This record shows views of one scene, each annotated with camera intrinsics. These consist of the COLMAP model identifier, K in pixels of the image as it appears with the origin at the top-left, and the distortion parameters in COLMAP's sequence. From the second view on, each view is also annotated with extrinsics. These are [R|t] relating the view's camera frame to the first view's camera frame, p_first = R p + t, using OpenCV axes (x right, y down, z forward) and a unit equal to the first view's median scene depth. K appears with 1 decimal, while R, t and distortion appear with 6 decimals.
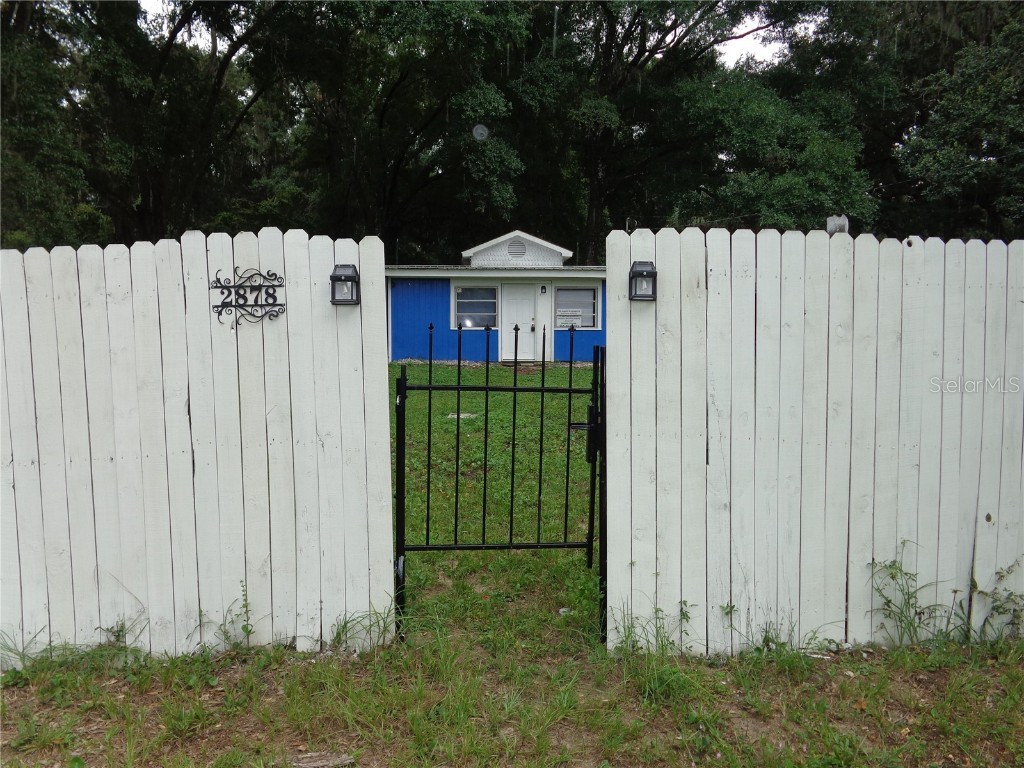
lens RADIAL K [[752.5, 0, 514.0], [0, 752.5, 416.8], [0, 0, 1]] dist [-0.000041, 0.000578]
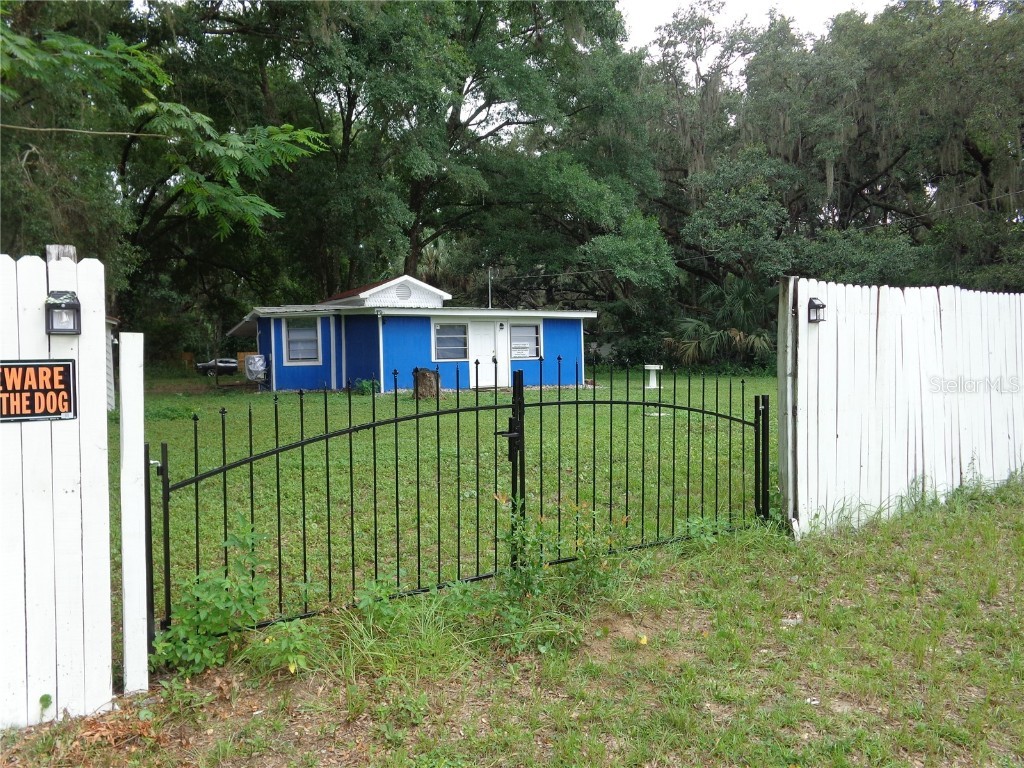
lens RADIAL K [[765.7, 0, 512.0], [0, 765.7, 384.0], [0, 0, 1]] dist [0.008961, 0.000544]
pose [[0.877571, -0.039383, 0.477827, -0.519313], [0.086740, 0.993216, -0.077443, 0.015648], [-0.471536, 0.109408, 0.875034, -0.053262]]
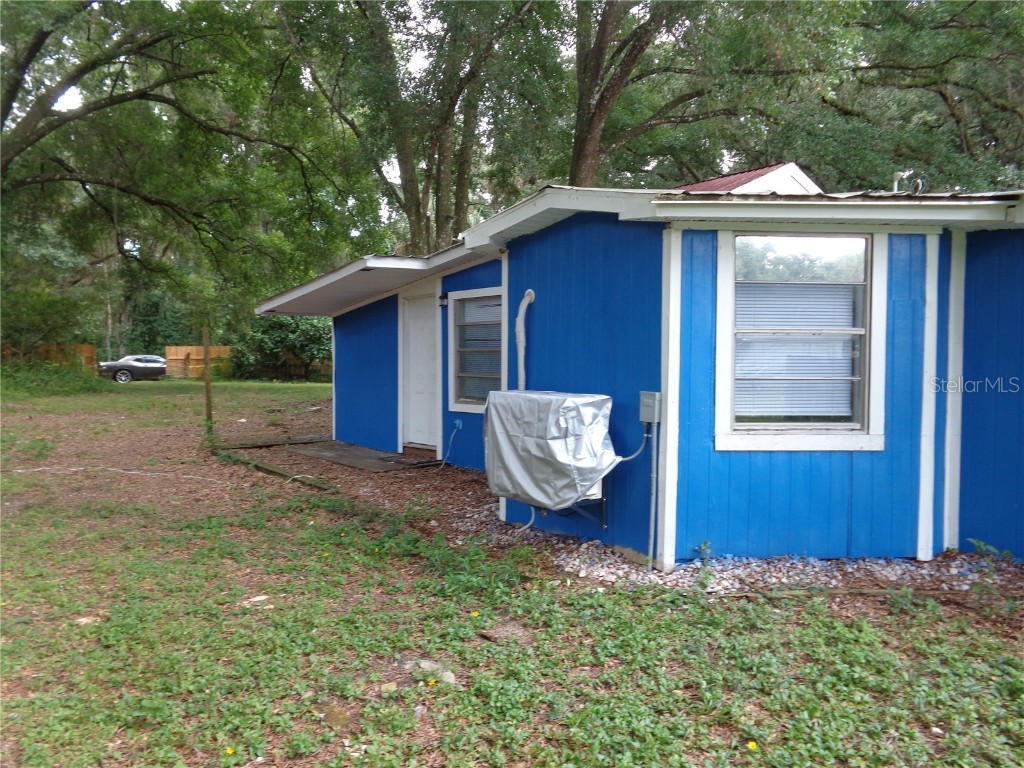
lens RADIAL K [[786.2, 0, 474.8], [0, 786.2, 384.2], [0, 0, 1]] dist [0.014193, 0.002763]
pose [[0.832748, -0.010312, 0.553556, -0.474942], [0.060747, 0.995492, -0.072841, -0.143577], [-0.550309, 0.094285, 0.829620, 0.978958]]
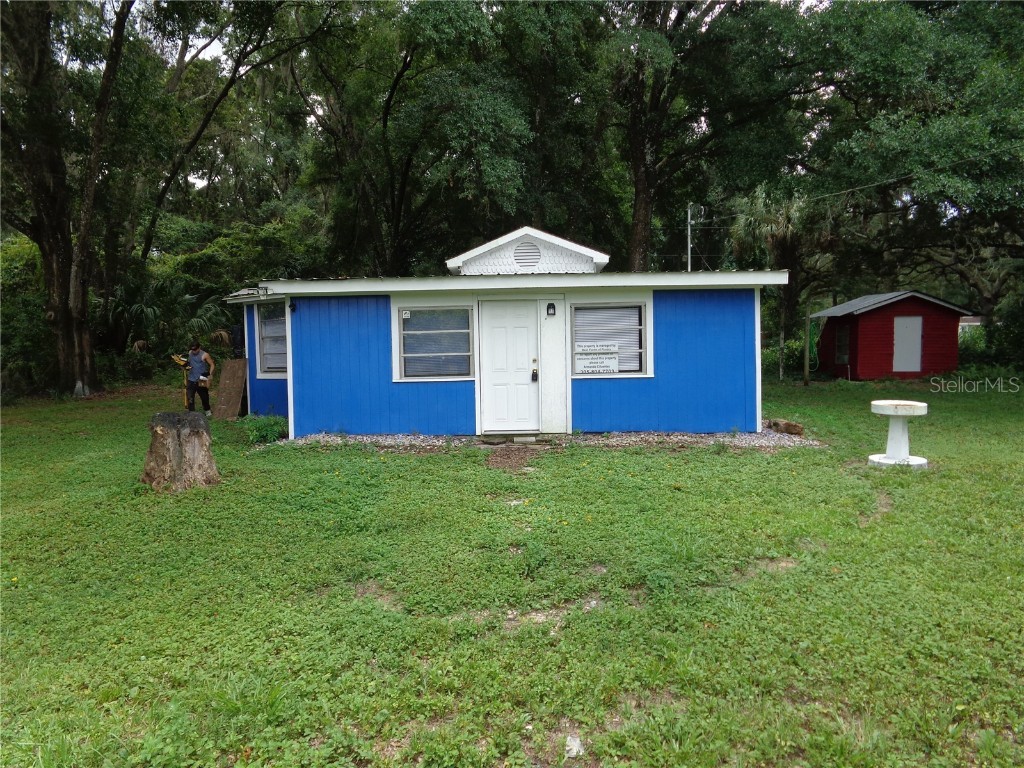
lens RADIAL K [[765.7, 0, 512.0], [0, 765.7, 384.0], [0, 0, 1]] dist [0.008961, 0.000544]
pose [[0.997061, -0.020633, -0.073783, 0.050937], [0.014657, 0.996636, -0.080638, -0.064077], [0.075198, 0.079319, 0.994009, 0.410353]]
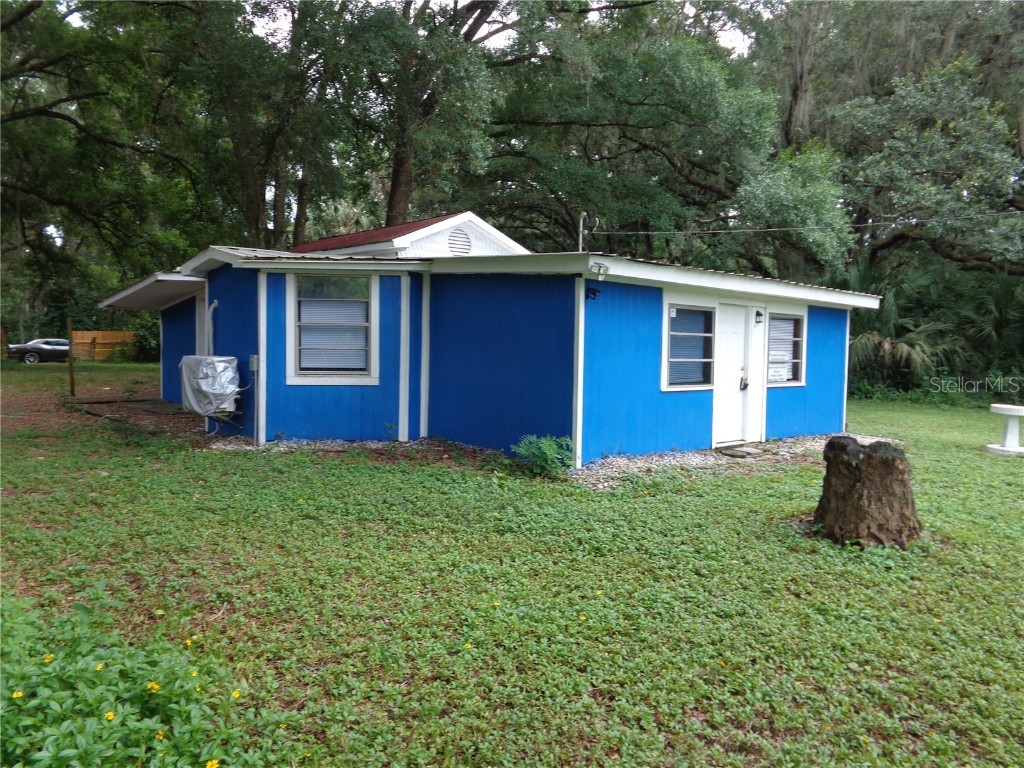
lens RADIAL K [[771.3, 0, 512.0], [0, 771.3, 384.0], [0, 0, 1]] dist [-0.006409, -0.000801]
pose [[0.761602, -0.019391, 0.647754, -0.478745], [0.066744, 0.996584, -0.048641, -0.101163], [-0.644598, 0.080279, 0.760295, 0.668612]]
